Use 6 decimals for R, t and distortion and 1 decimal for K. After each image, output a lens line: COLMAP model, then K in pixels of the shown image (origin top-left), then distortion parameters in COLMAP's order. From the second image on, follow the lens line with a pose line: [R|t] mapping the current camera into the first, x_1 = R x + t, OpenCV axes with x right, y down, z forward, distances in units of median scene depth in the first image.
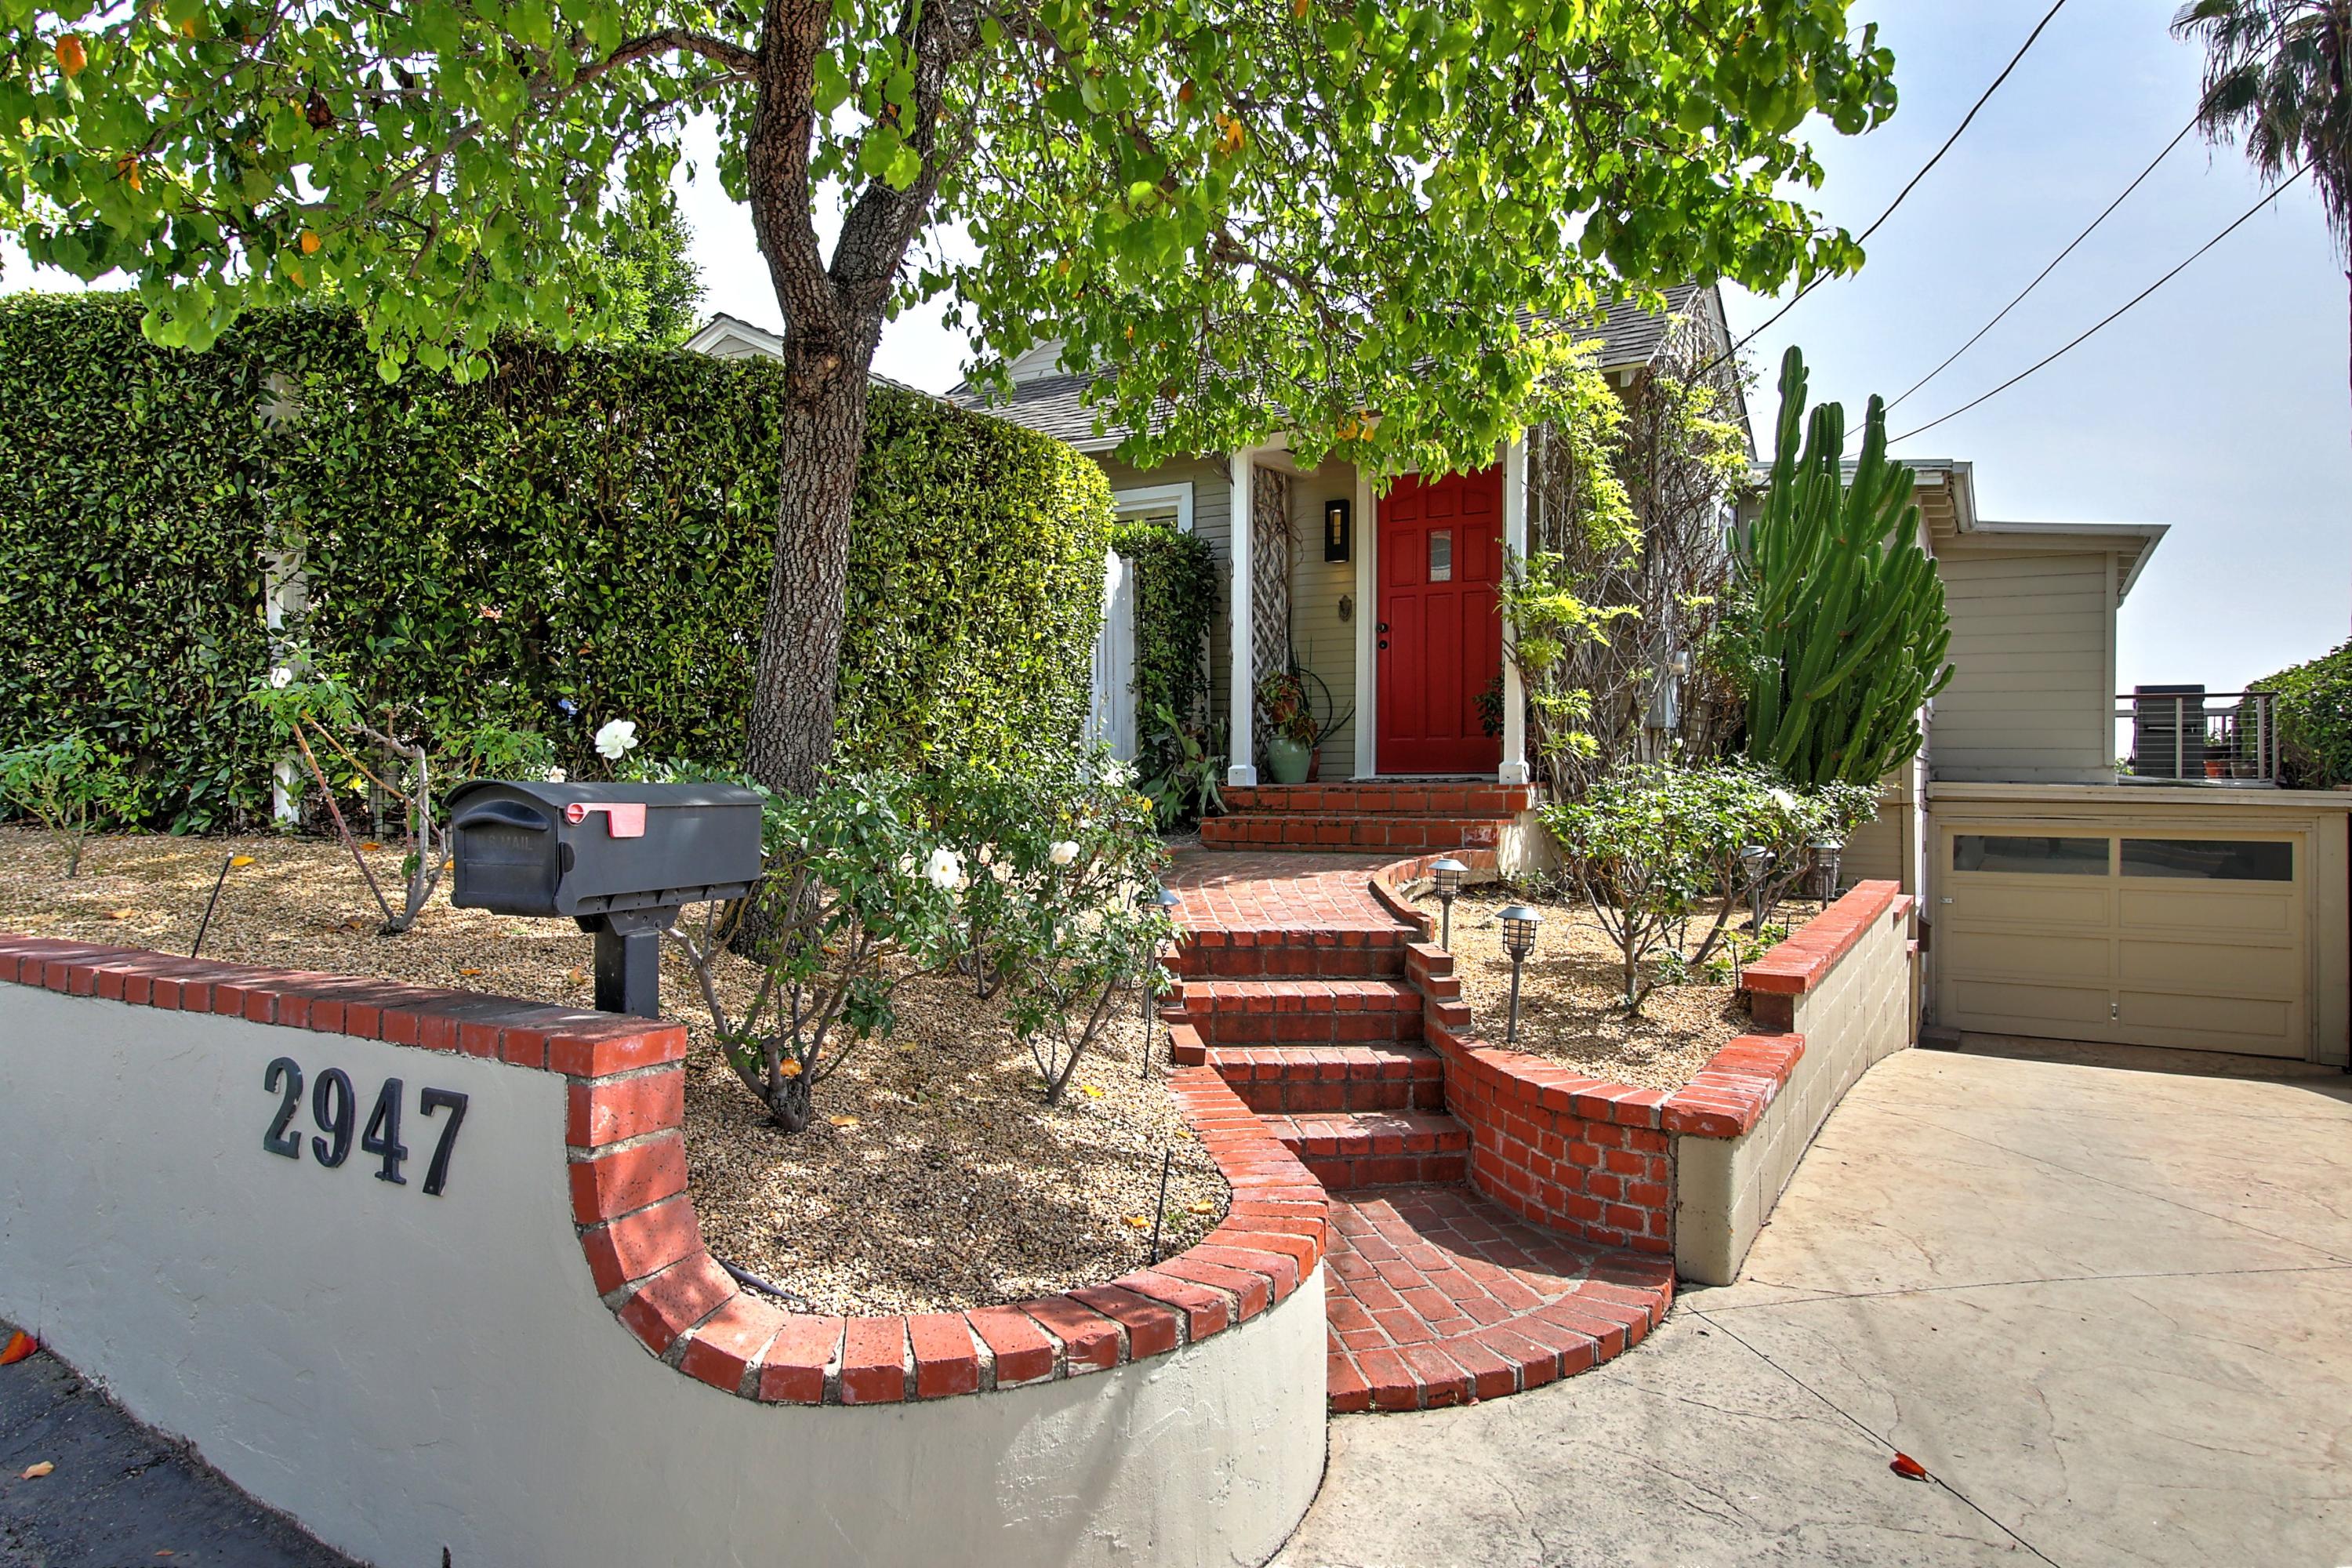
lens RADIAL K [[1521.5, 0, 1175.3], [0, 1521.5, 785.0], [0, 0, 1]] dist [0.005191, -0.003392]
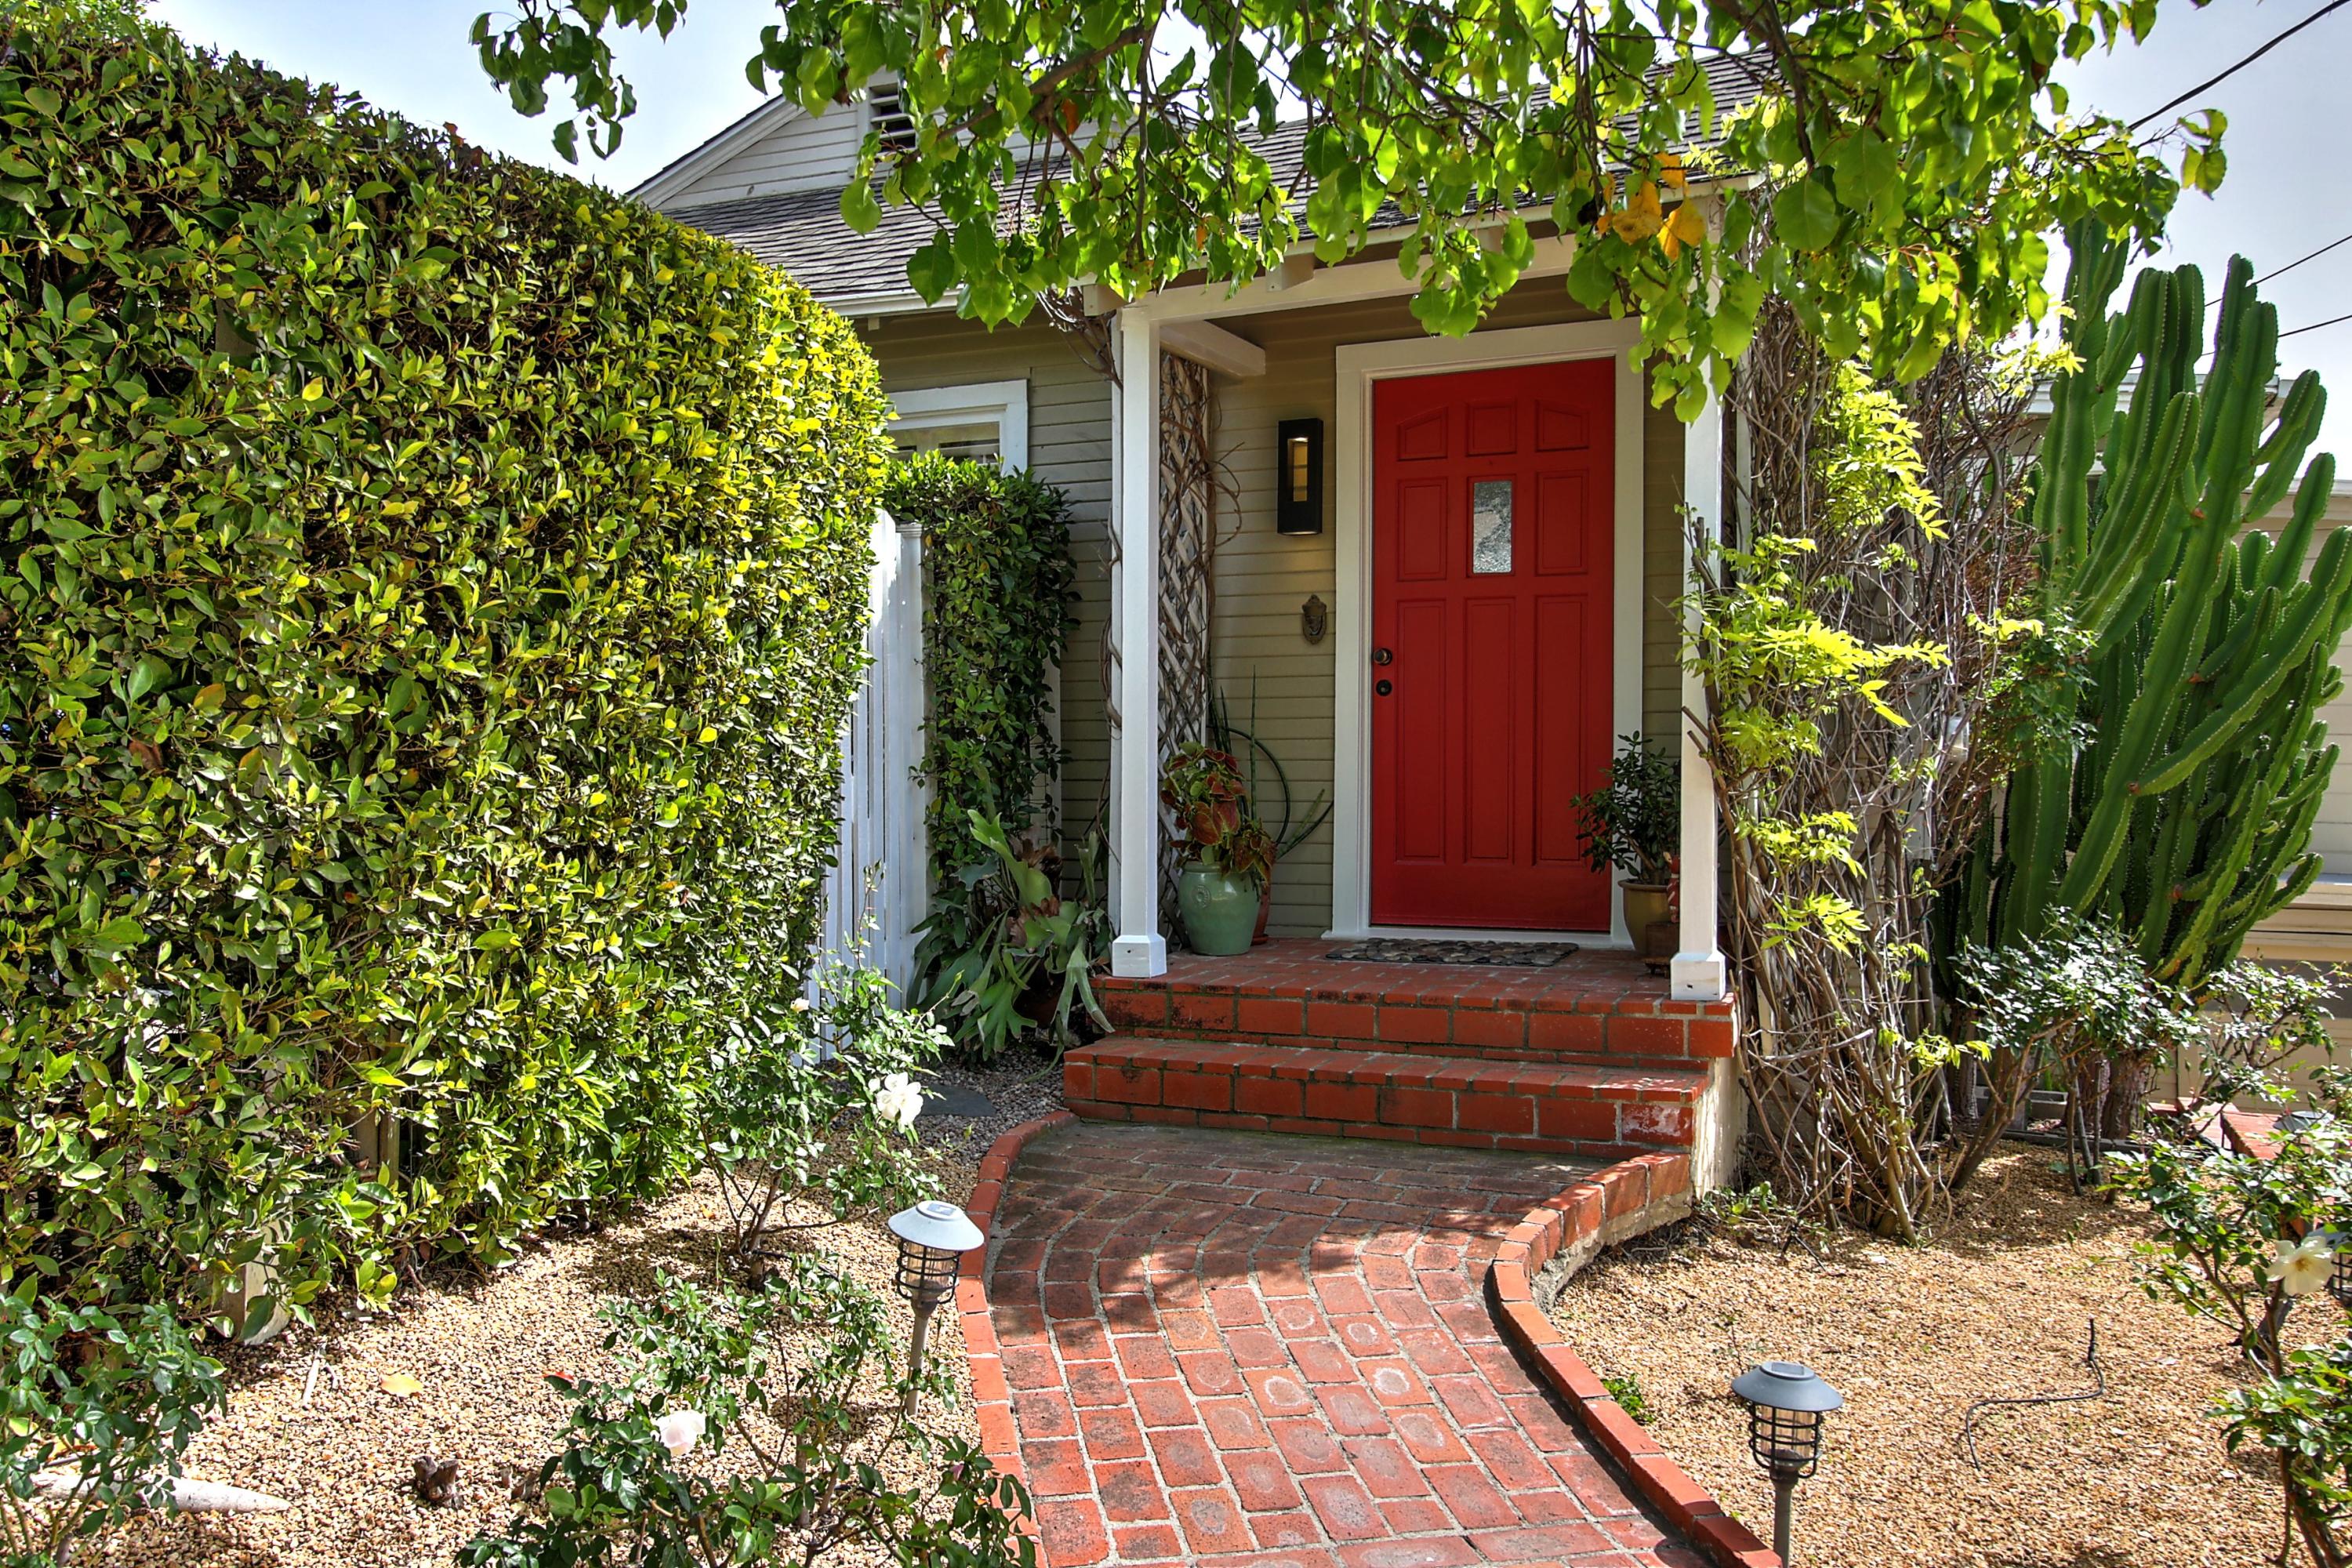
lens RADIAL K [[1869.4, 0, 1181.5], [0, 1869.4, 781.0], [0, 0, 1]] dist [0.003311, 0.002541]
pose [[0.991936, -0.000163, 0.126740, -0.024845], [-0.000857, 0.999968, 0.007994, -0.079954], [-0.126737, -0.008038, 0.991904, 0.431406]]
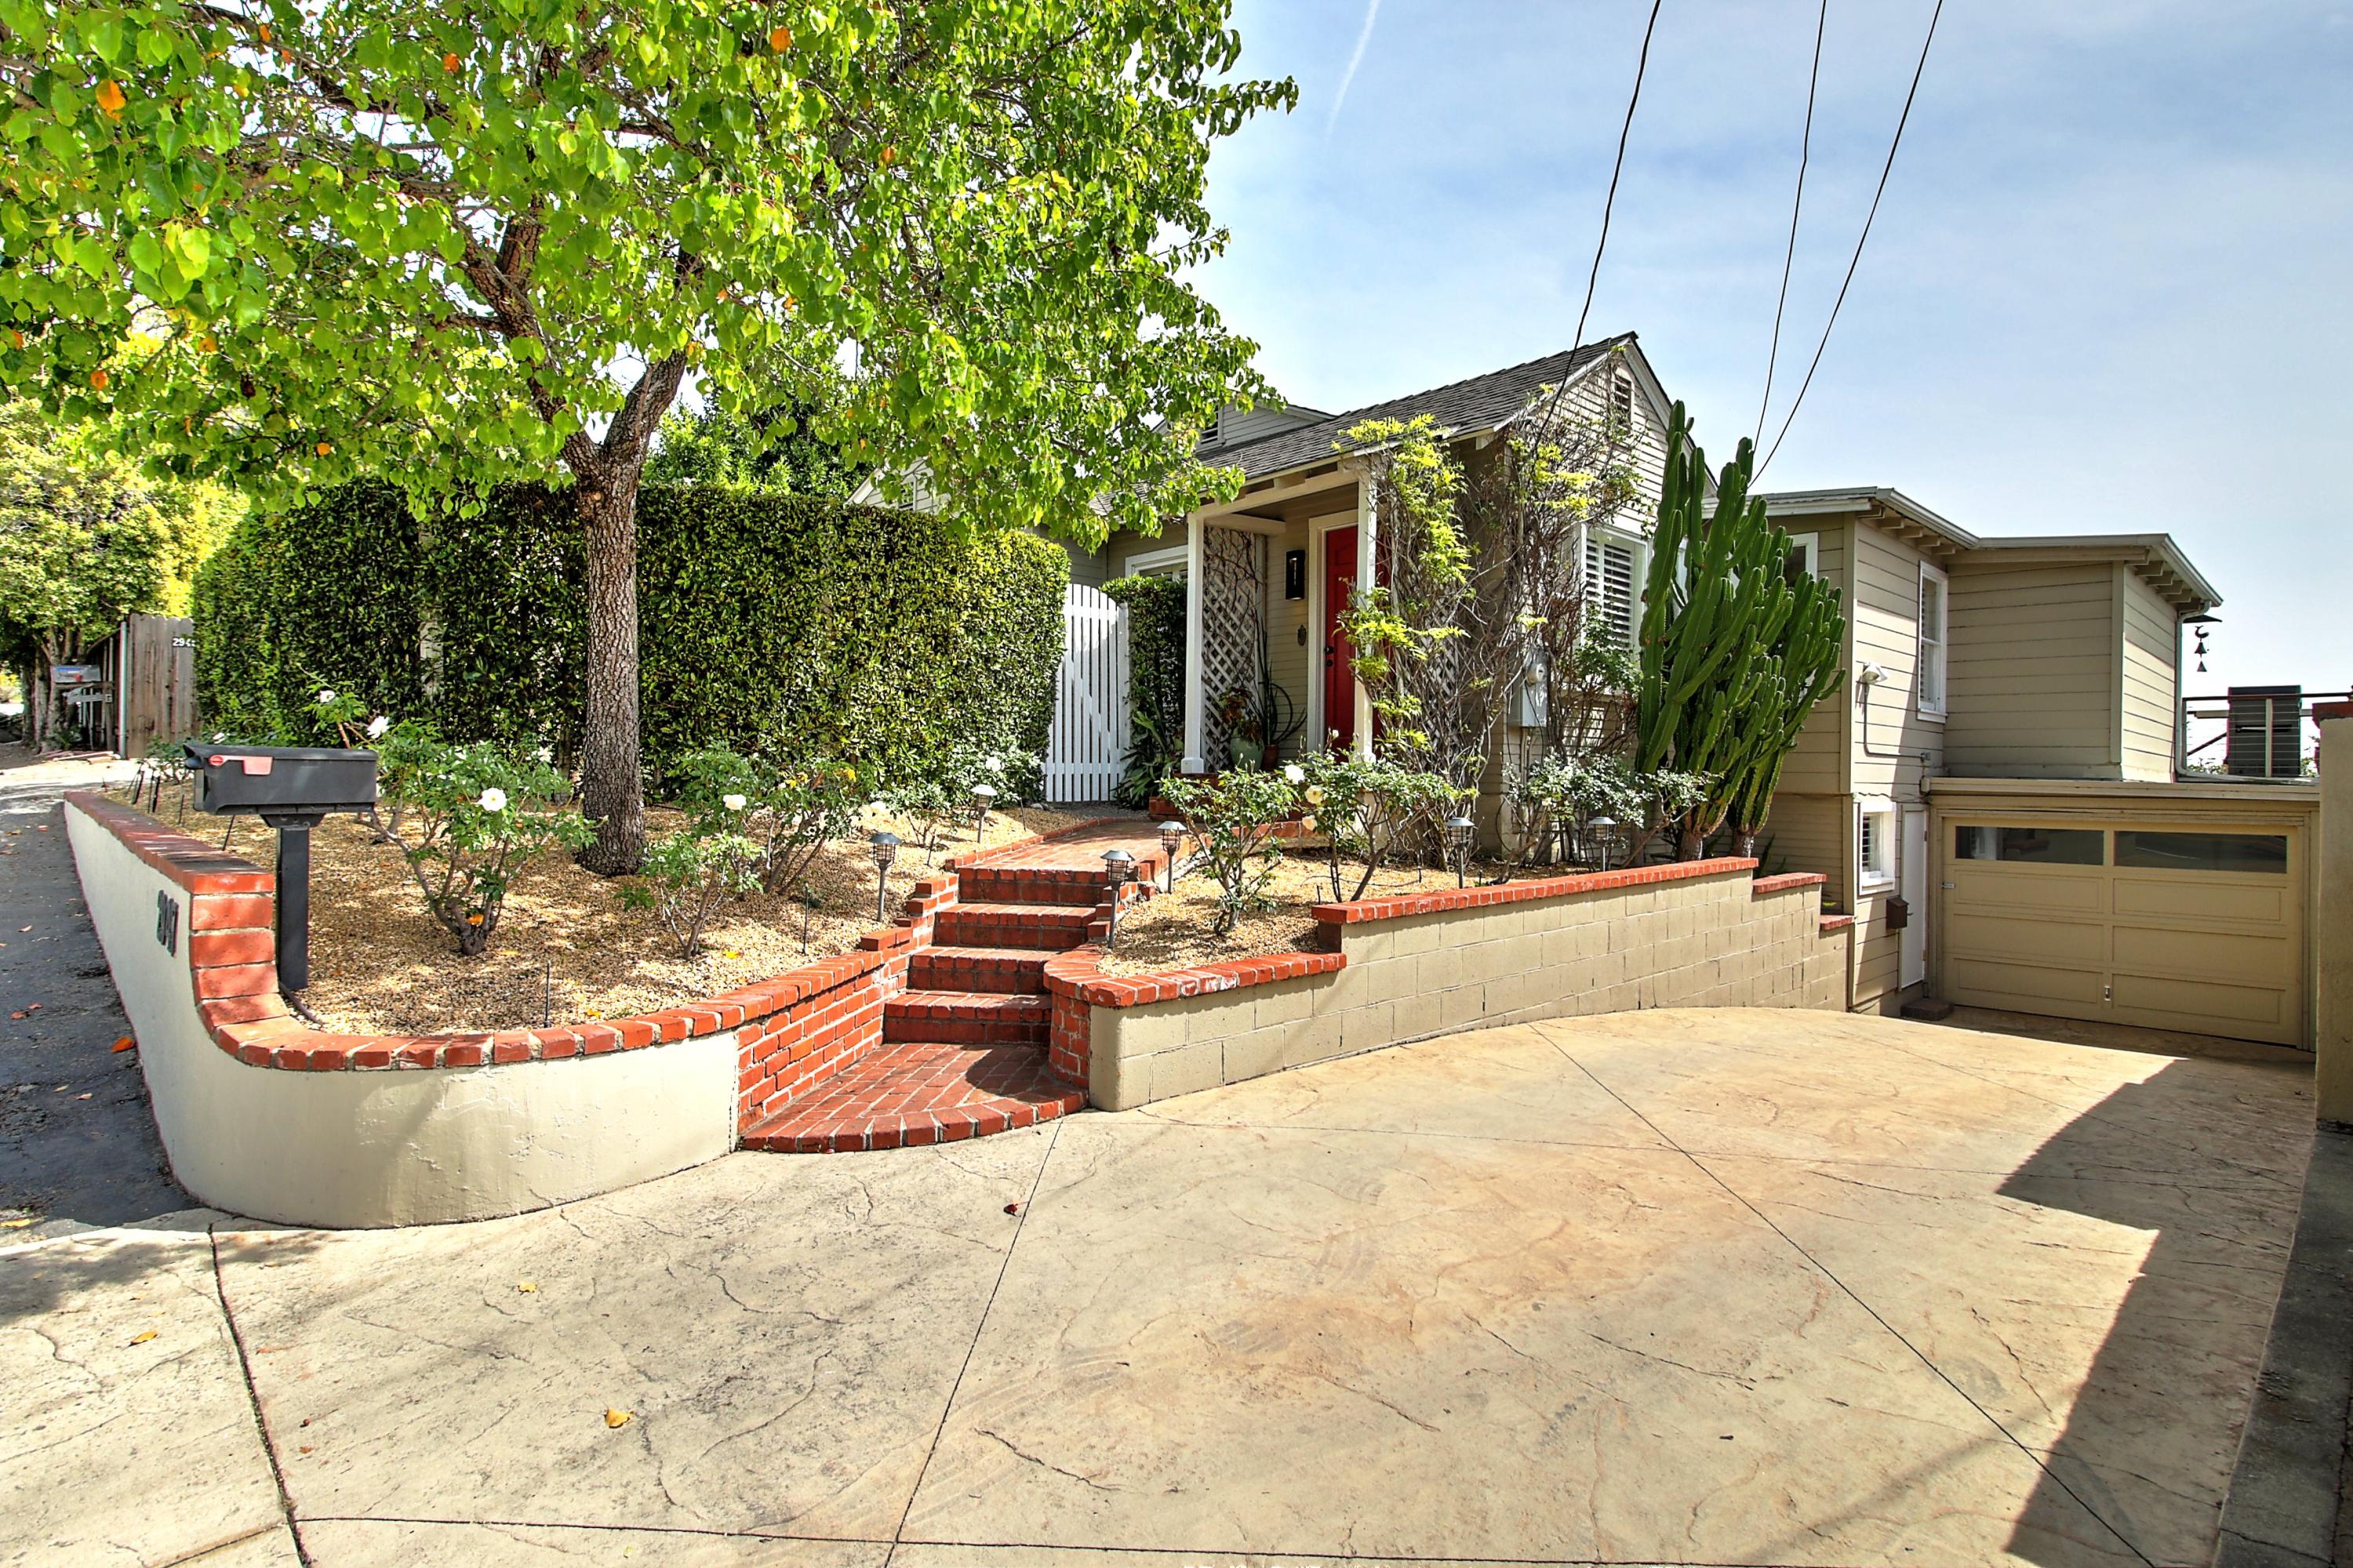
lens RADIAL K [[1266.8, 0, 1169.7], [0, 1266.8, 787.3], [0, 0, 1]] dist [-0.003543, -0.000832]
pose [[0.957026, 0.006843, -0.289920, 0.393062], [-0.006821, 0.999976, 0.001086, 0.013493], [0.289920, 0.000938, 0.957050, -0.057990]]
